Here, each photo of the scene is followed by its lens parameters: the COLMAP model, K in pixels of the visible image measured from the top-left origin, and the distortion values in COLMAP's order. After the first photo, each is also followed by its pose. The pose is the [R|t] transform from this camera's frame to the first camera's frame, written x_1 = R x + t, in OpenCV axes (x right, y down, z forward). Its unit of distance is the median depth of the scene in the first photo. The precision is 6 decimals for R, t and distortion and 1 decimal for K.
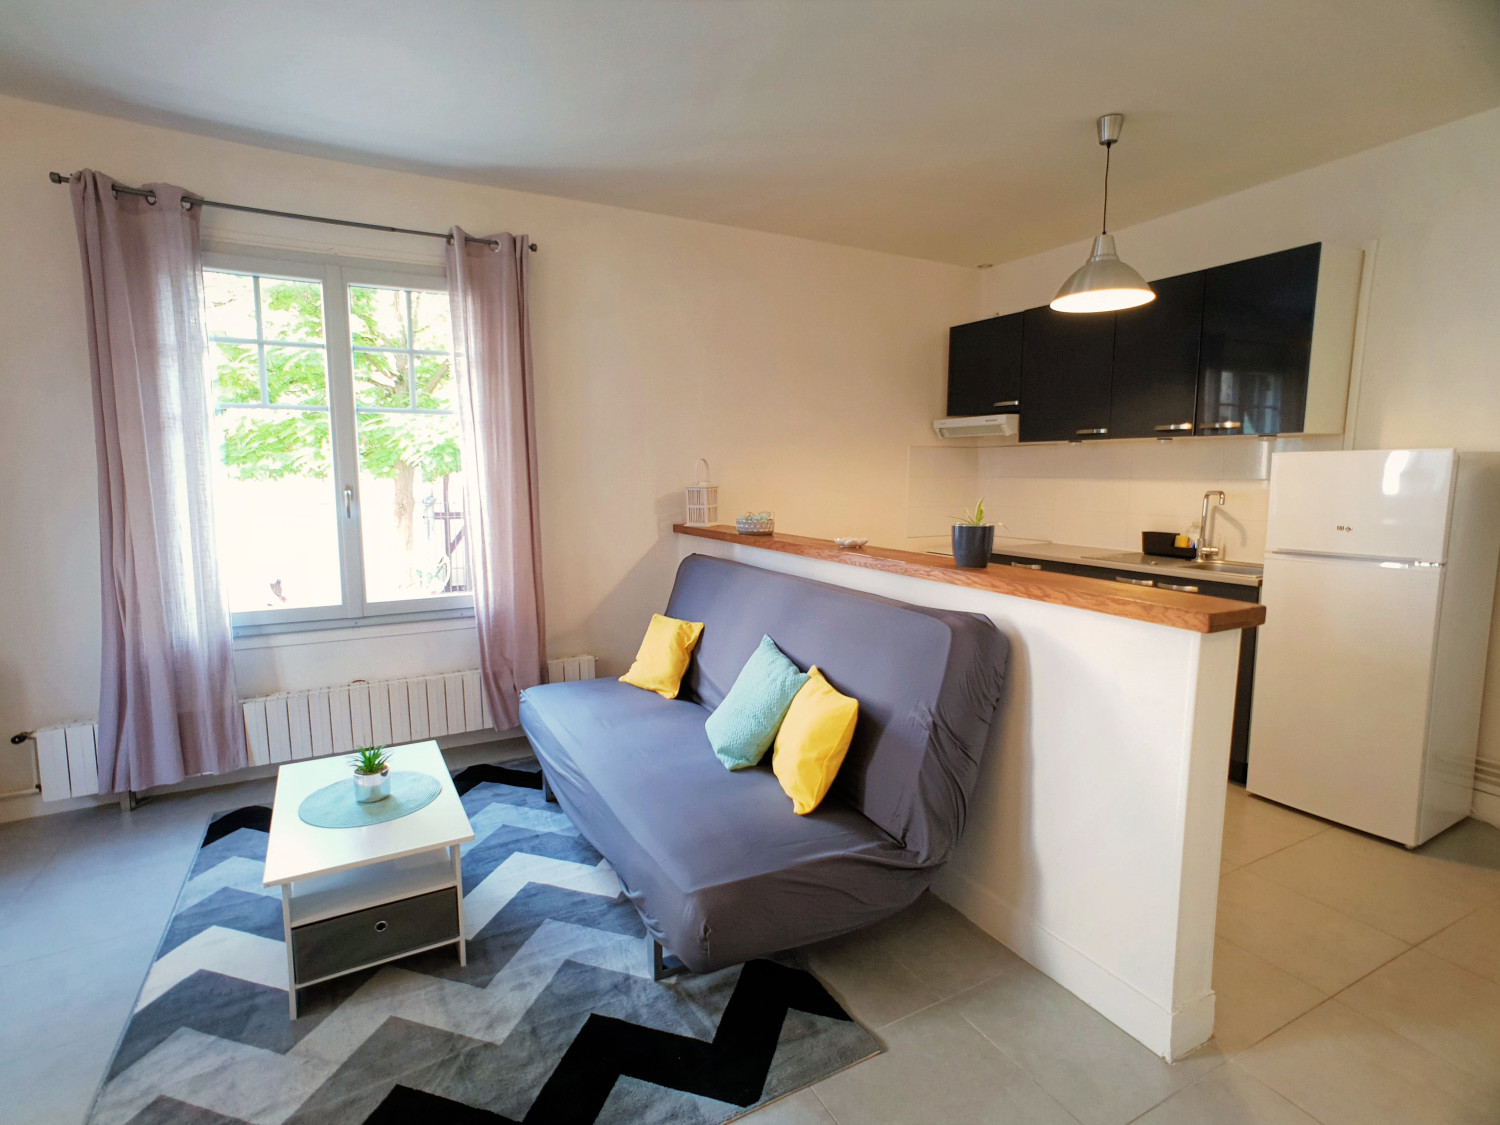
lens RADIAL K [[747.4, 0, 753.0], [0, 747.4, 555.4], [0, 0, 1]] dist [-0.016467, 0.035699]
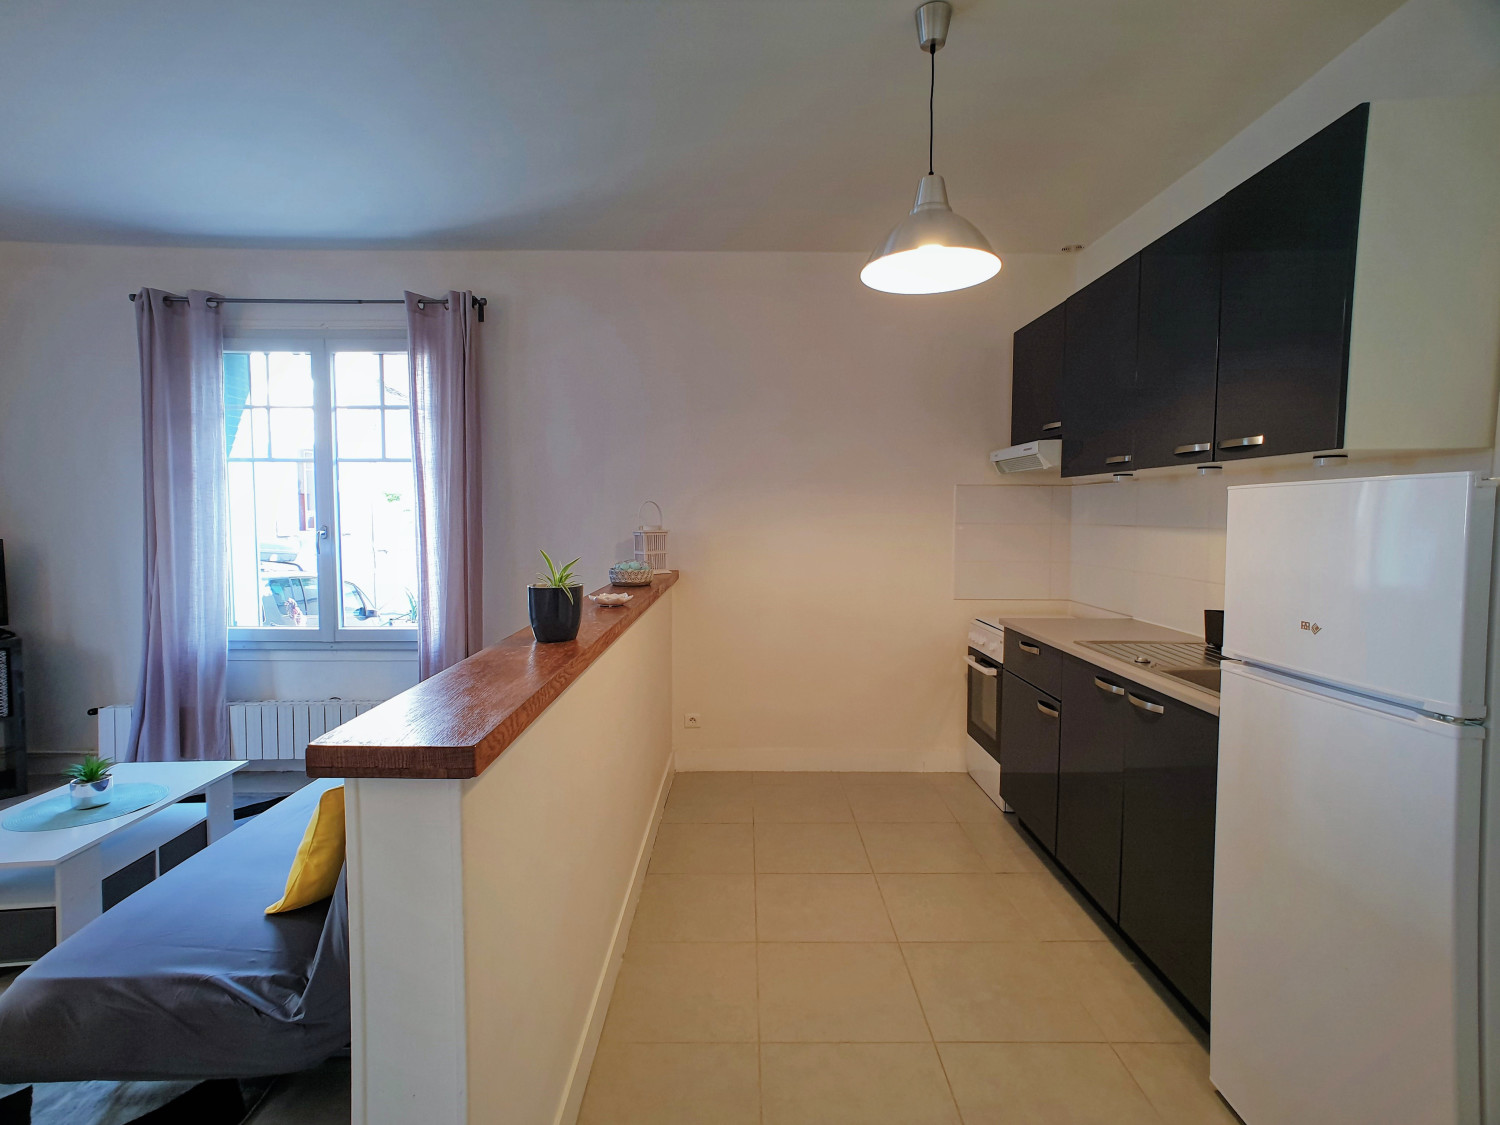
lens RADIAL K [[747.4, 0, 753.0], [0, 747.4, 555.4], [0, 0, 1]] dist [-0.016467, 0.035699]
pose [[0.884657, 0.029251, -0.465324, 0.618357], [-0.057466, 0.997261, -0.046562, -0.035015], [0.462687, 0.067931, 0.883915, 0.317105]]
